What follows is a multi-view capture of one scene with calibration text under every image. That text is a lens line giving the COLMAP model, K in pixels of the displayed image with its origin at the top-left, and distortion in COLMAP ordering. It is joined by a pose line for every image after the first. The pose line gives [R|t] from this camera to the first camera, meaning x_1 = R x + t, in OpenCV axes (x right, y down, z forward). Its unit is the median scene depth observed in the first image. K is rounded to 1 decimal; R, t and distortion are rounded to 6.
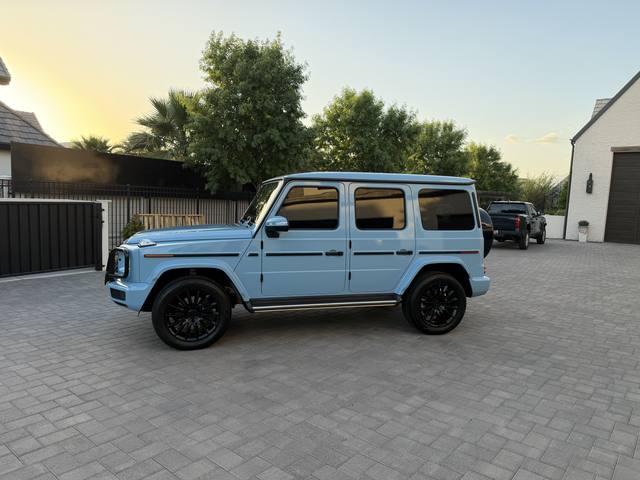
lens RADIAL K [[451.4, 0, 316.5], [0, 451.4, 244.1], [0, 0, 1]] dist [0.062013, -0.092144]
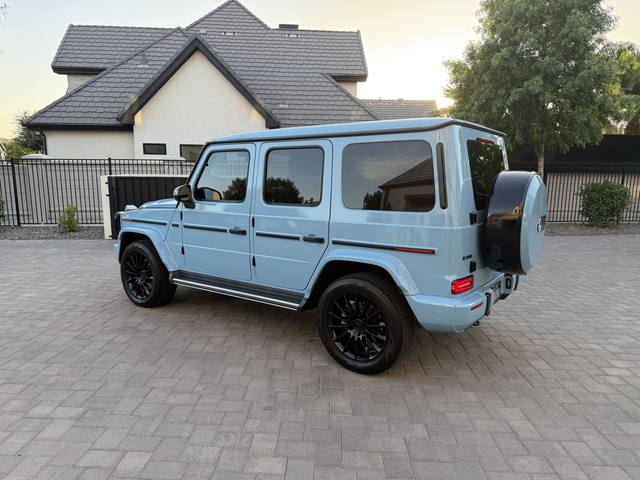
lens RADIAL K [[447.7, 0, 307.0], [0, 447.7, 242.1], [0, 0, 1]] dist [-0.000096, -0.002715]
pose [[0.605948, 0.097174, -0.789547, 0.747871], [-0.059981, 0.995267, 0.076460, -0.029179], [0.793240, 0.001027, 0.608908, 0.594256]]
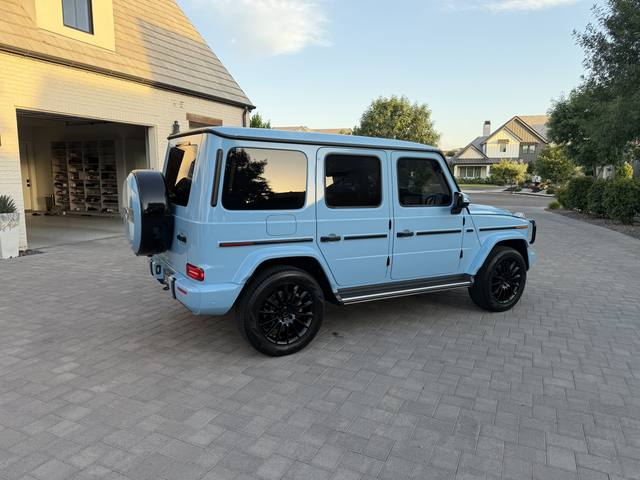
lens RADIAL K [[451.4, 0, 316.5], [0, 451.4, 244.1], [0, 0, 1]] dist [0.062013, -0.092144]
pose [[-0.963305, -0.008165, -0.268284, 0.338932], [-0.072654, 0.970155, 0.231346, -0.180366], [0.258388, 0.242349, -0.935148, 2.075381]]
